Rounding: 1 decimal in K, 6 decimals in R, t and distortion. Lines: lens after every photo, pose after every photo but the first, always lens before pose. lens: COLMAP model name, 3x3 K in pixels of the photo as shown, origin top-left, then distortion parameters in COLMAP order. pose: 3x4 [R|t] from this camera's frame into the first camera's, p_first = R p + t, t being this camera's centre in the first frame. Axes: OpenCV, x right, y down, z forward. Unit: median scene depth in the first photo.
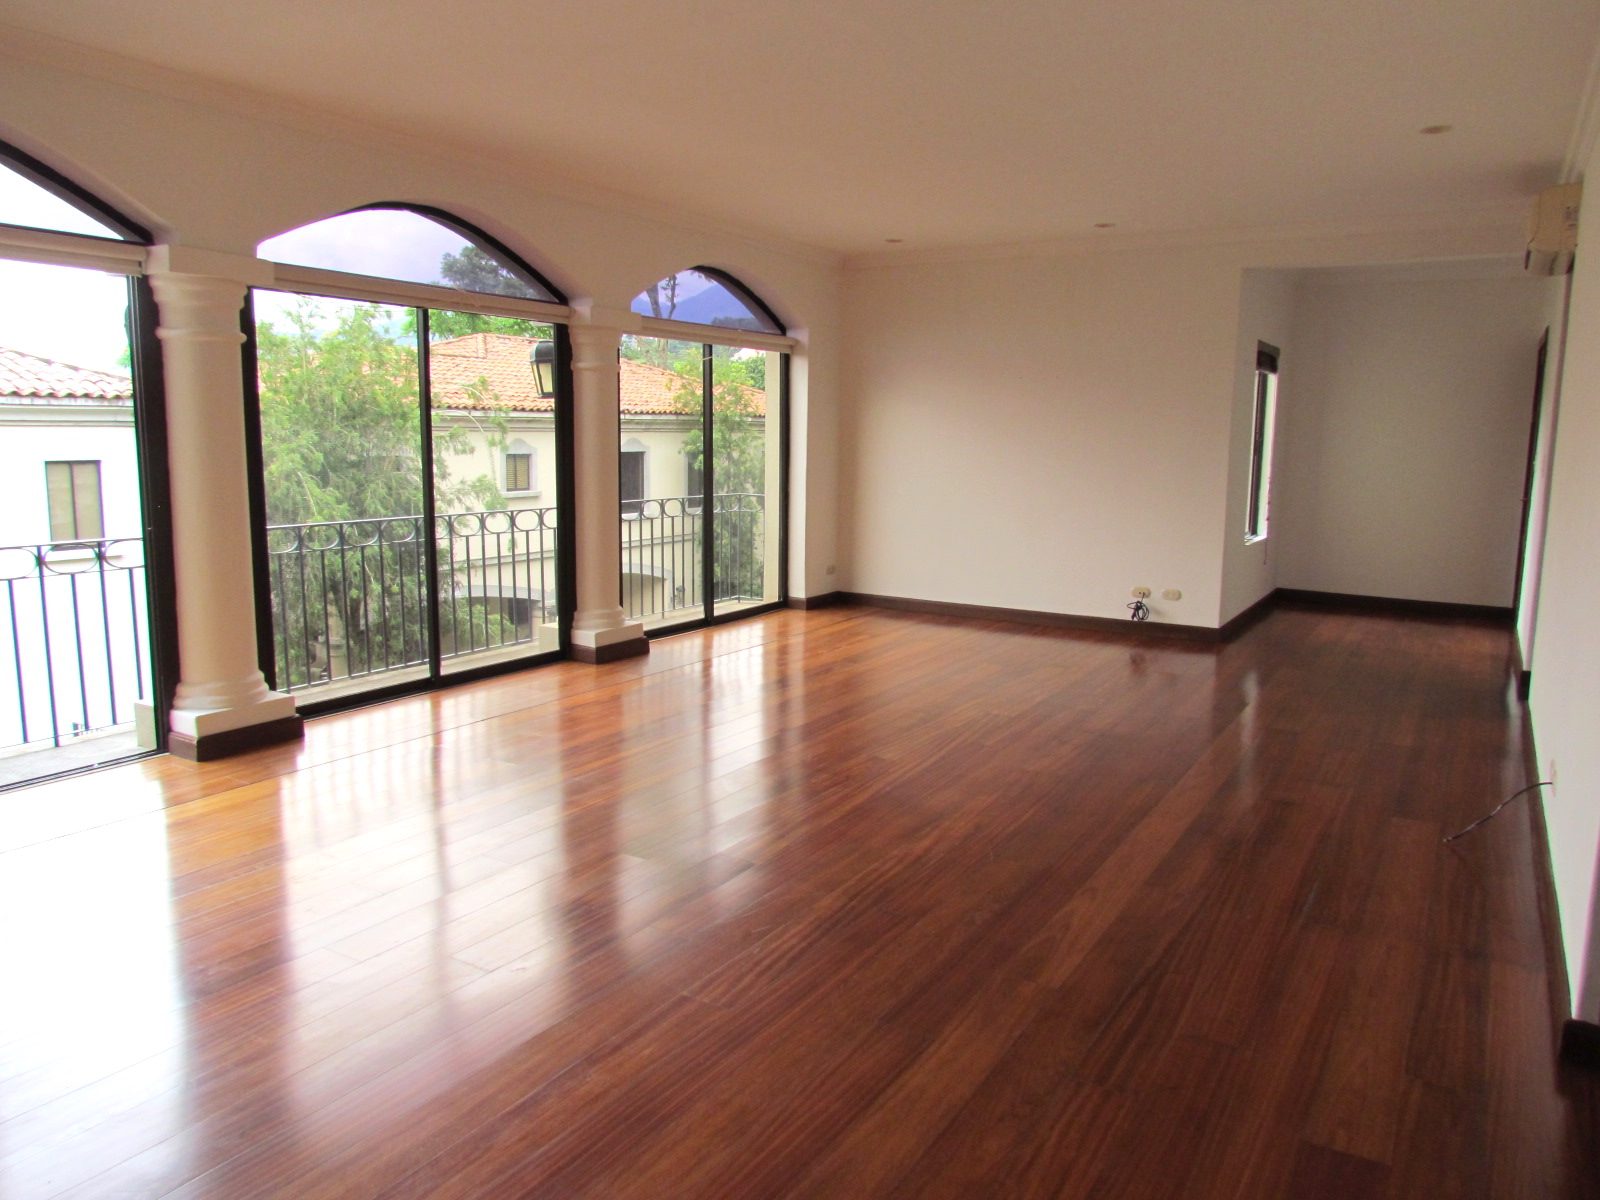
lens RADIAL K [[1145.9, 0, 800.0], [0, 1145.9, 600.0], [0, 0, 1]] dist [-0.004115, 0.003490]
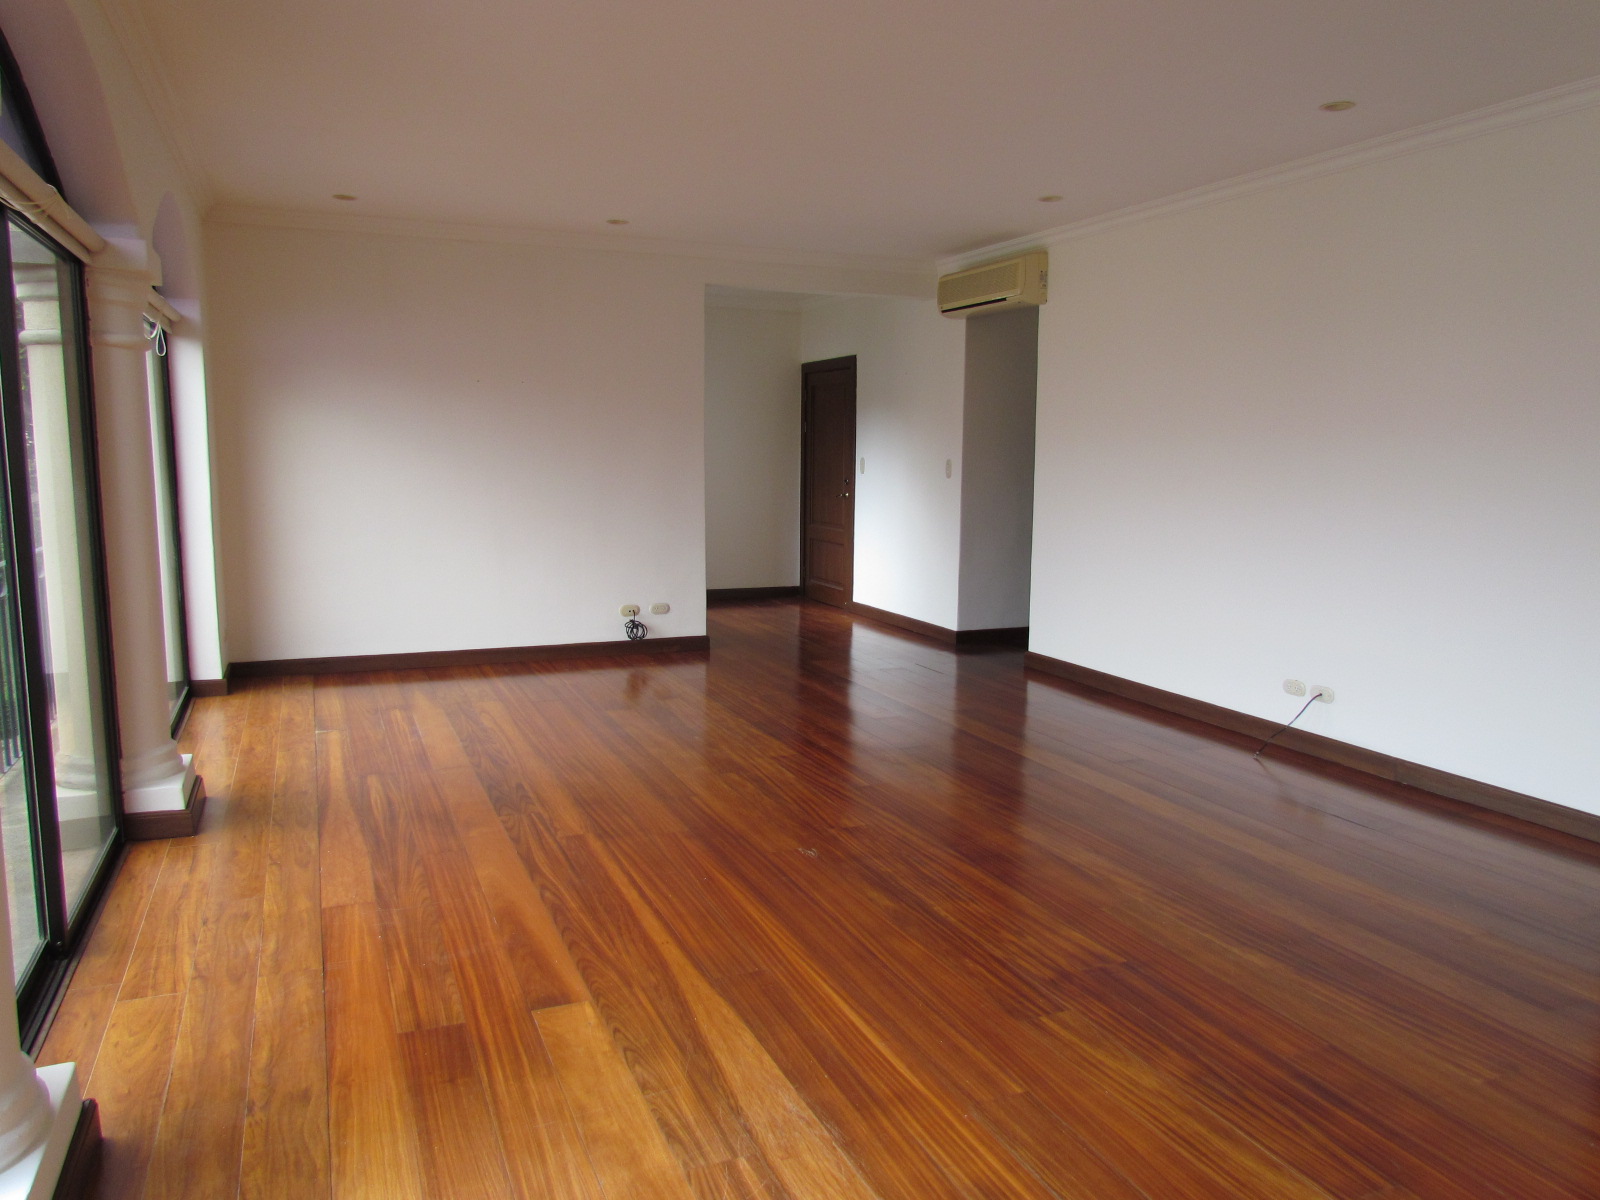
lens RADIAL K [[1145.9, 0, 800.0], [0, 1145.9, 600.0], [0, 0, 1]] dist [-0.004115, 0.003490]
pose [[0.583424, -0.117399, 0.803638, -0.392788], [0.120020, 0.991096, 0.057652, -0.053837], [-0.803250, 0.062817, 0.592320, 0.318312]]
